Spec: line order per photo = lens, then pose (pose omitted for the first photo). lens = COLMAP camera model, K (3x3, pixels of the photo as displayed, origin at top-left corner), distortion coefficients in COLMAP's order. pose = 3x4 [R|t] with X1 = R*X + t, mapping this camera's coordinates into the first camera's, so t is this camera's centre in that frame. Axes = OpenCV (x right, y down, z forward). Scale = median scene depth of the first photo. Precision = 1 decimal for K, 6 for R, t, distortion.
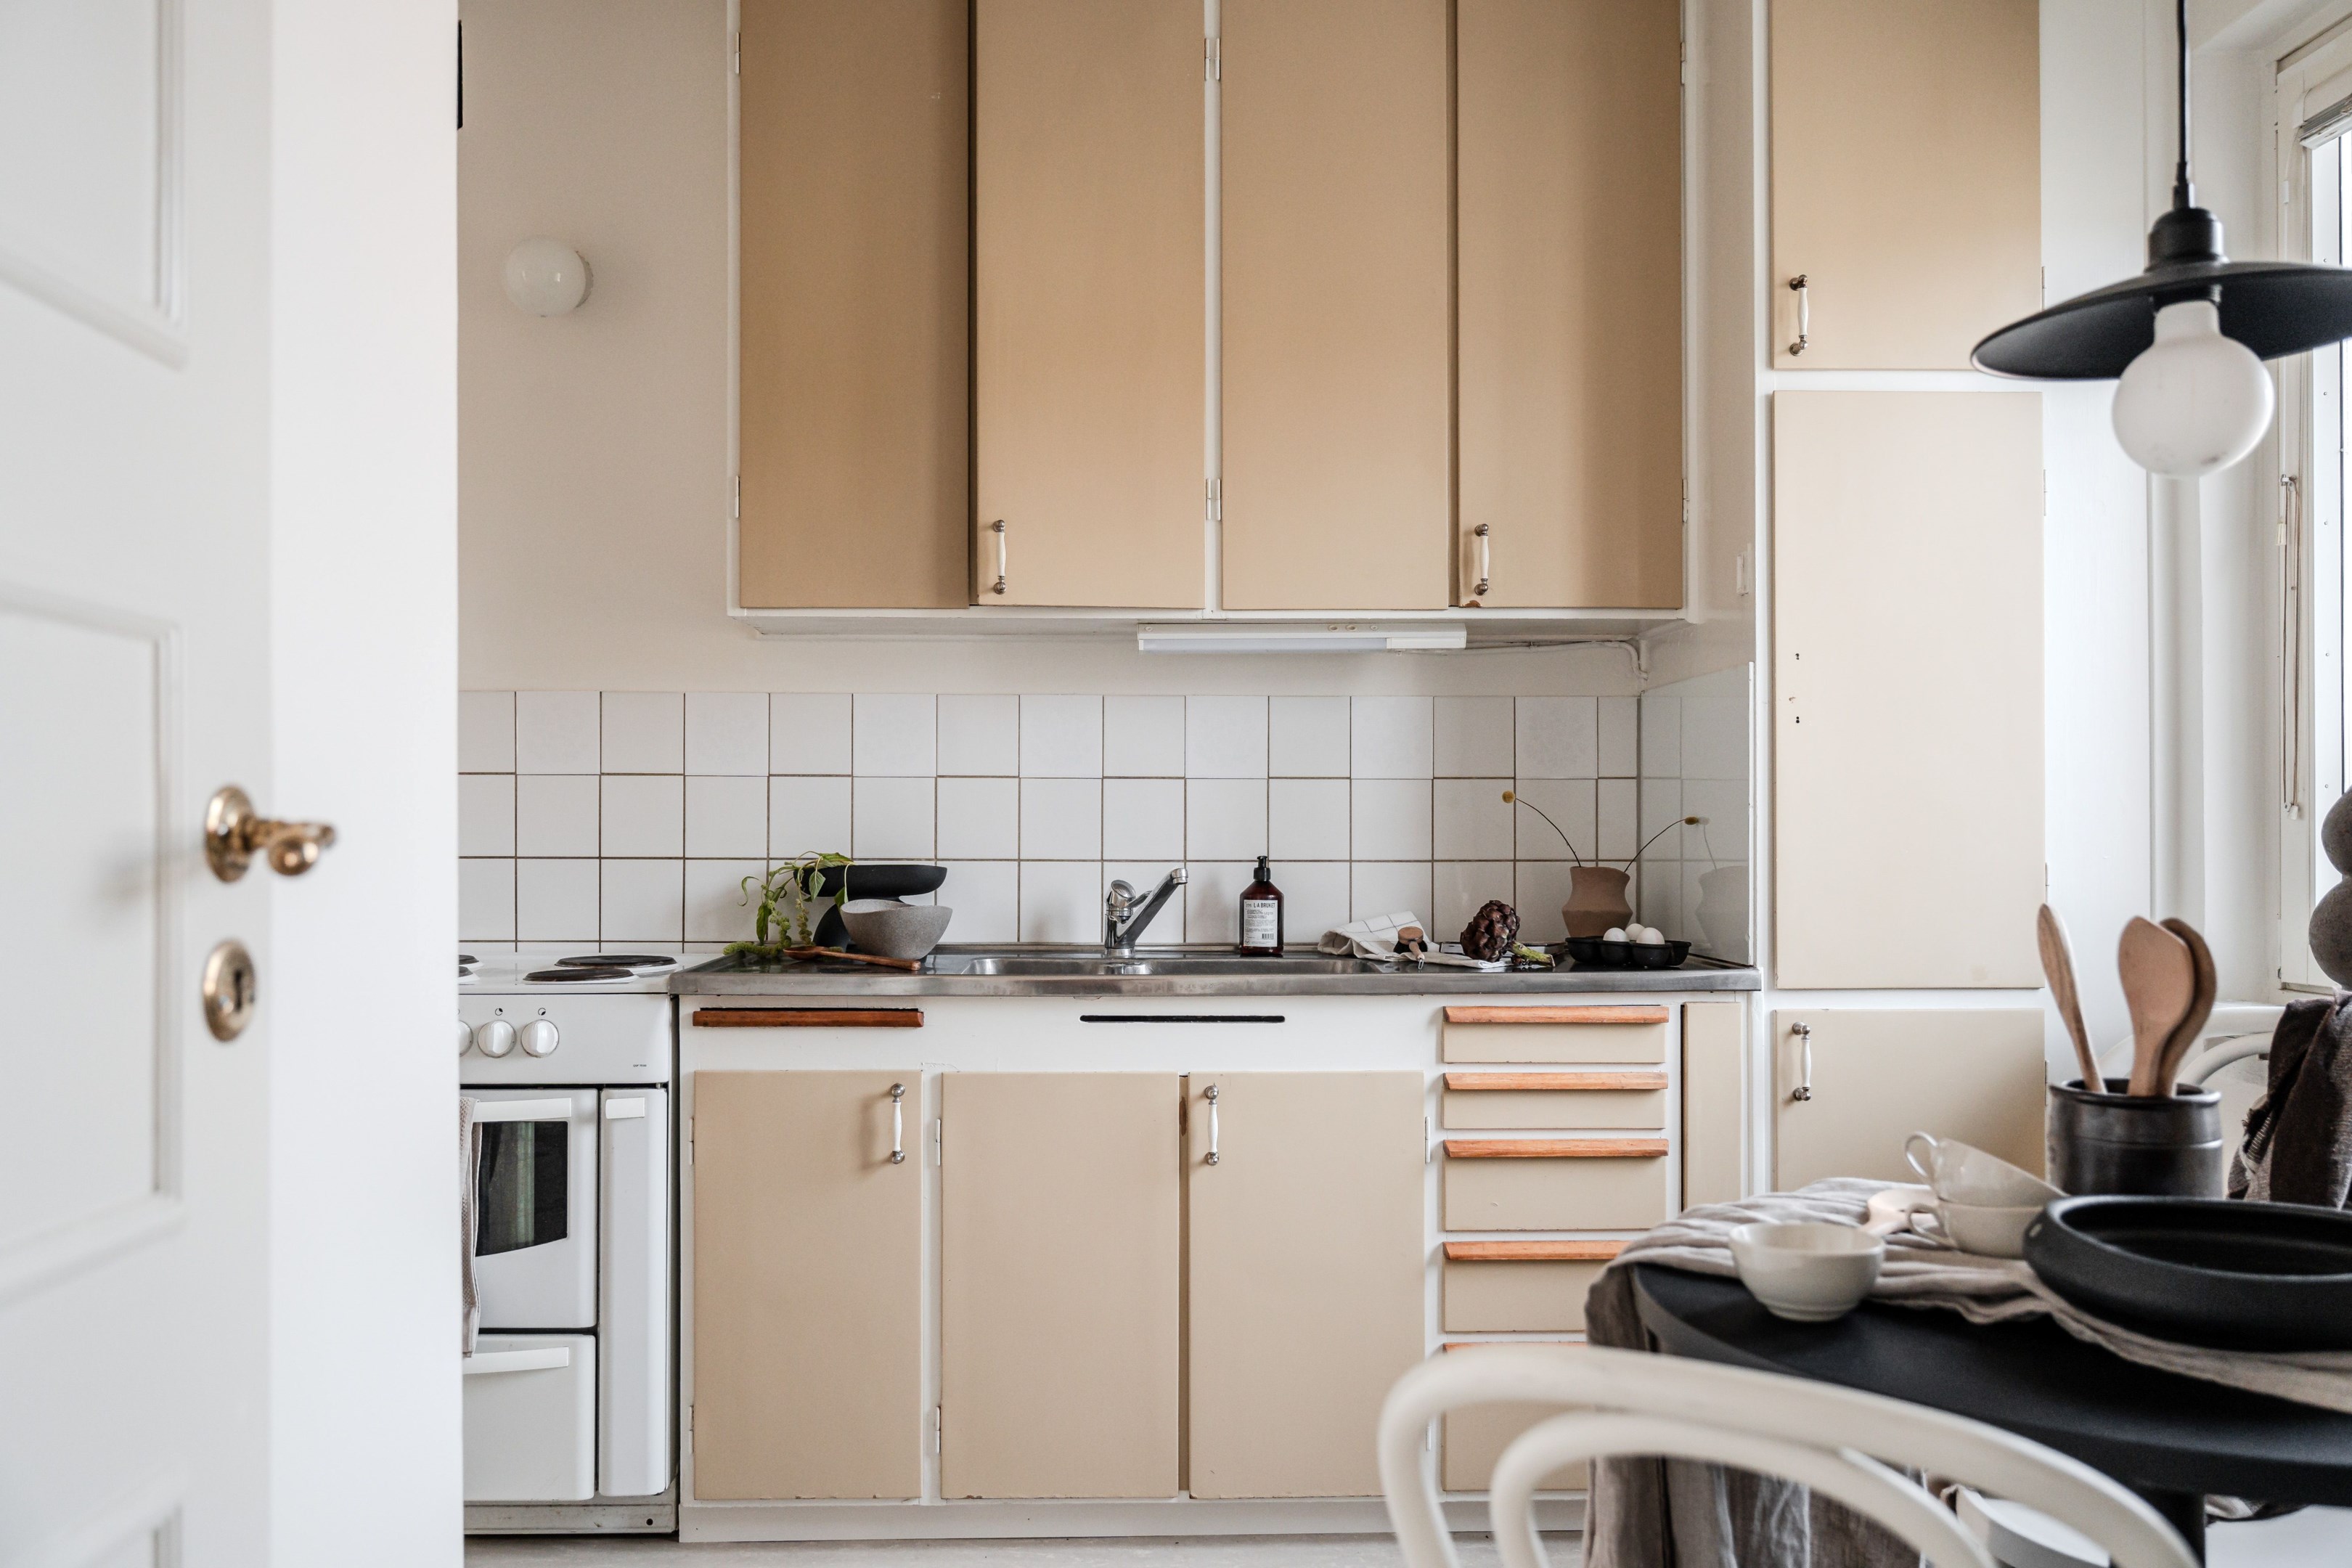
lens RADIAL K [[1906.6, 0, 1178.0], [0, 1906.6, 791.9], [0, 0, 1]] dist [-0.013215, -0.001841]
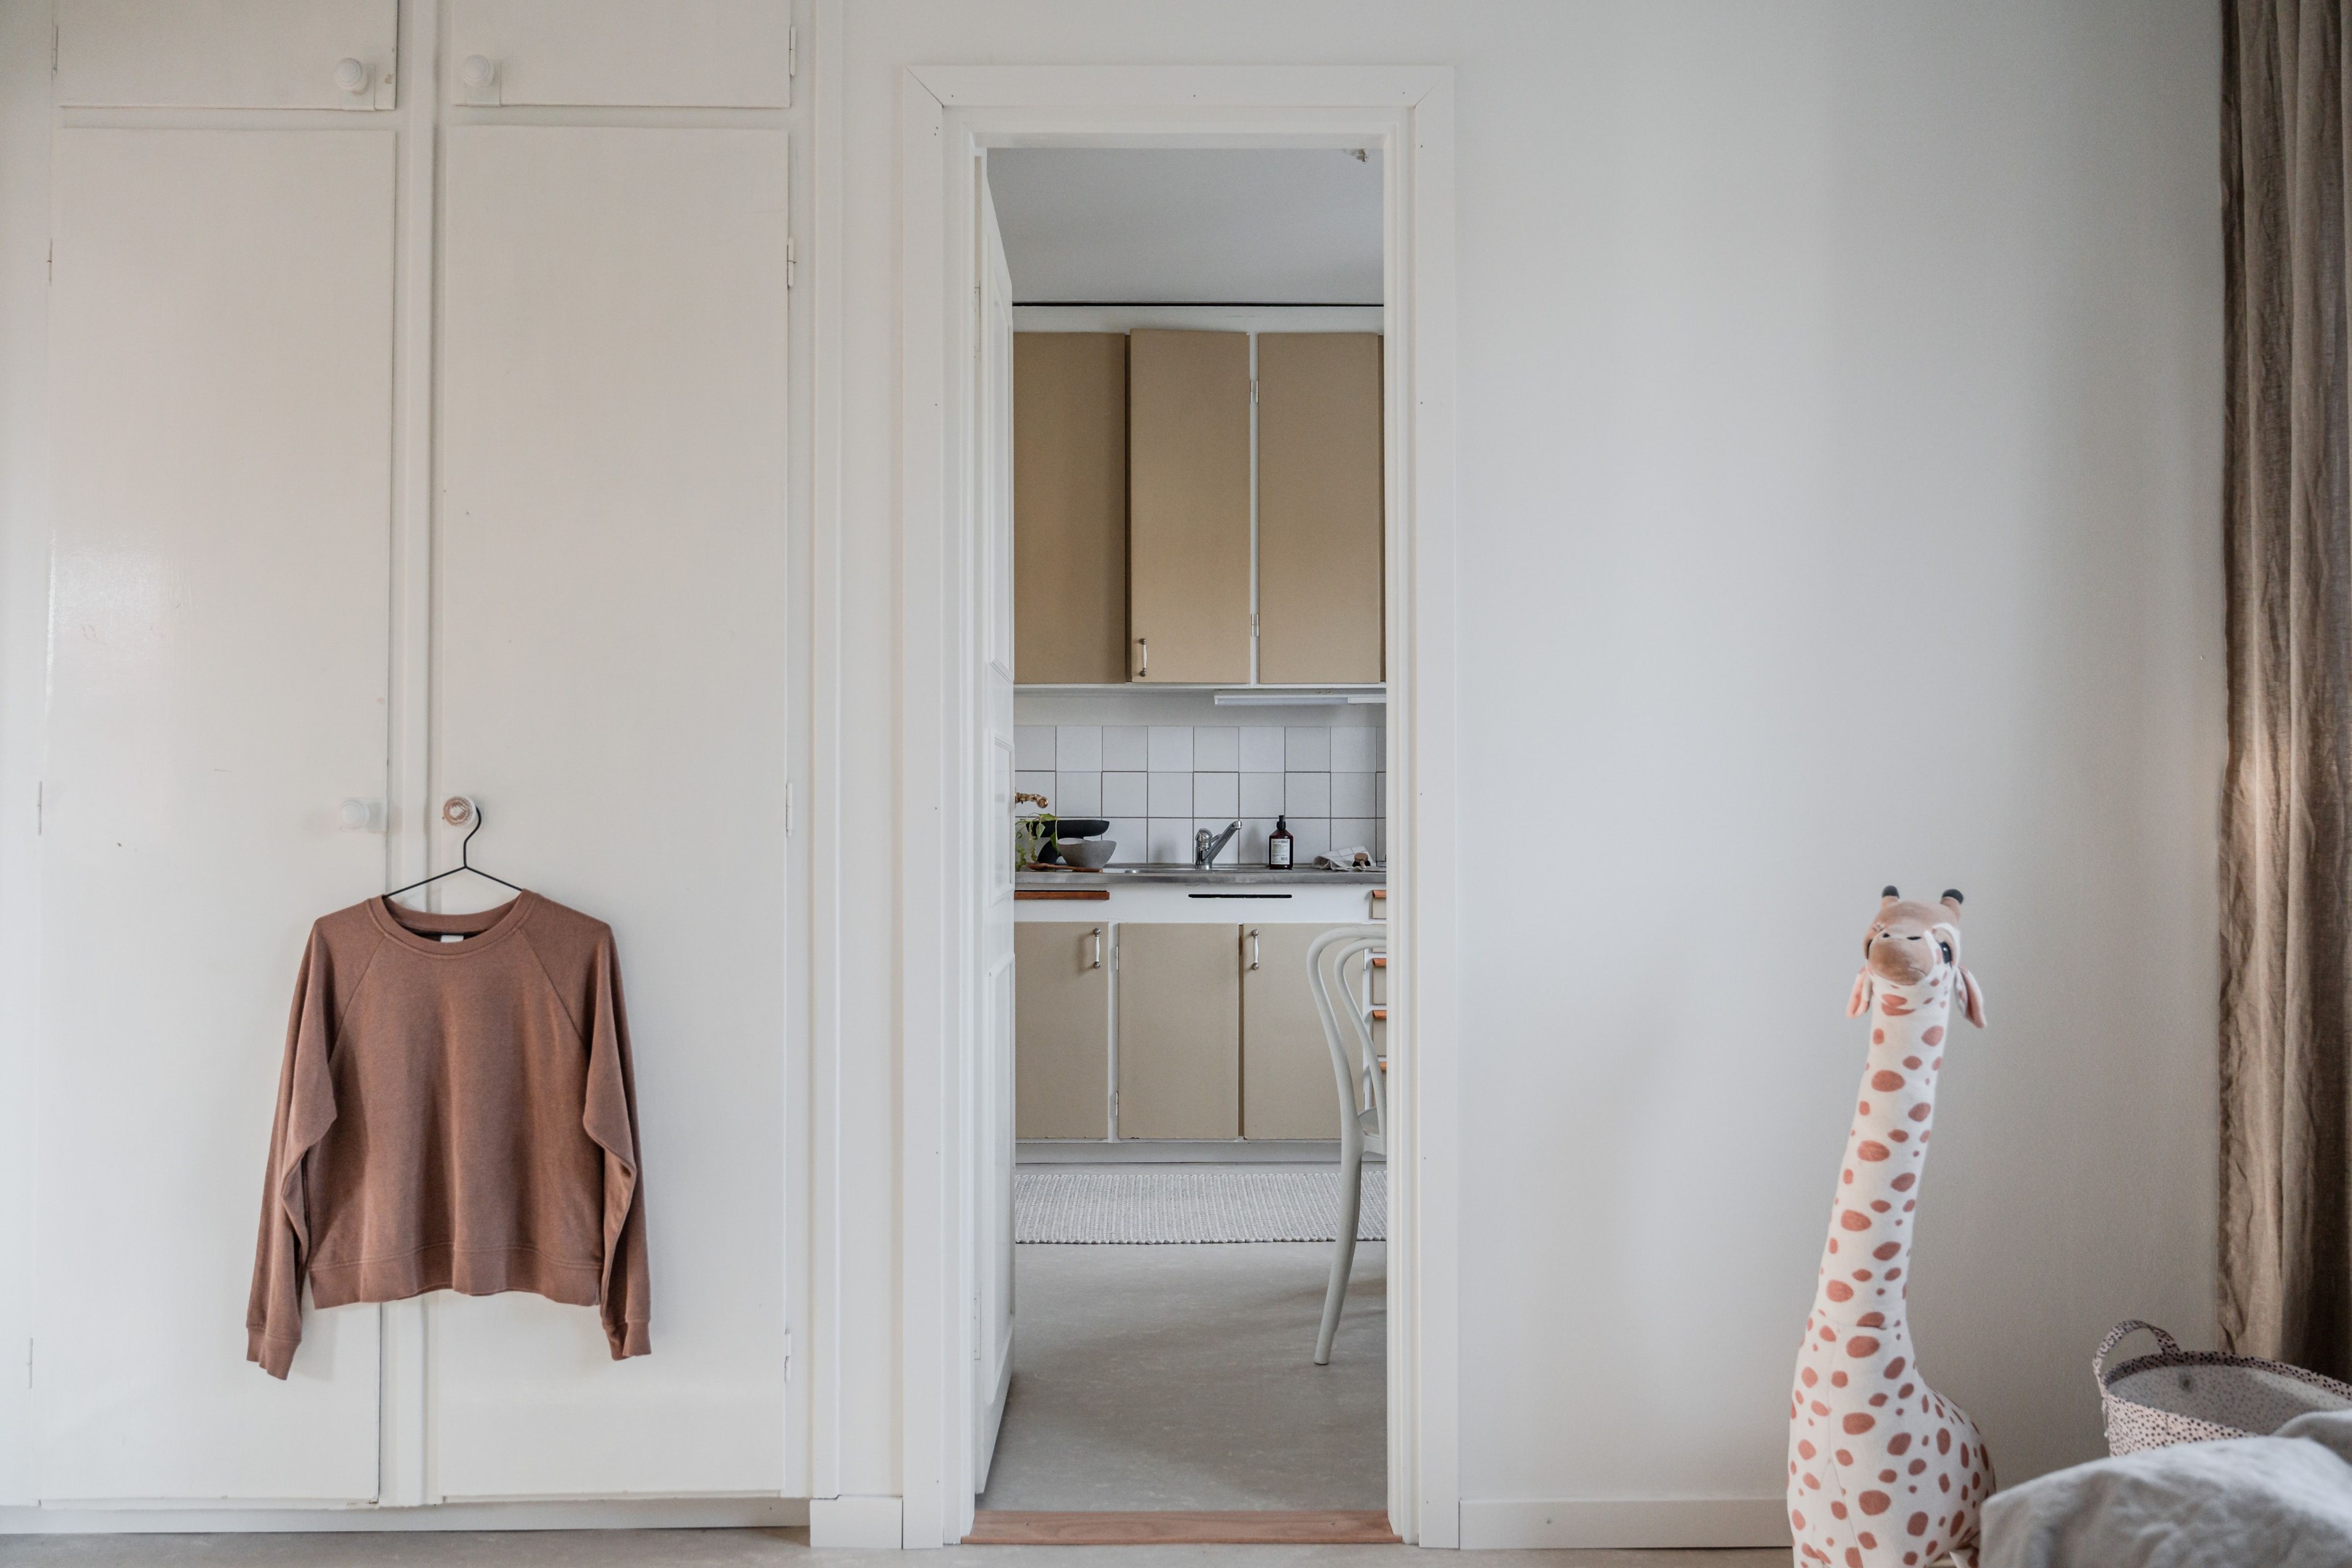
lens RADIAL K [[1754.9, 0, 1173.1], [0, 1754.9, 769.9], [0, 0, 1]] dist [0.007364, 0.000114]
pose [[0.999763, -0.001015, -0.021749, -0.024643], [0.001052, 0.999998, 0.001682, -0.013347], [0.021747, -0.001704, 0.999762, -0.738121]]
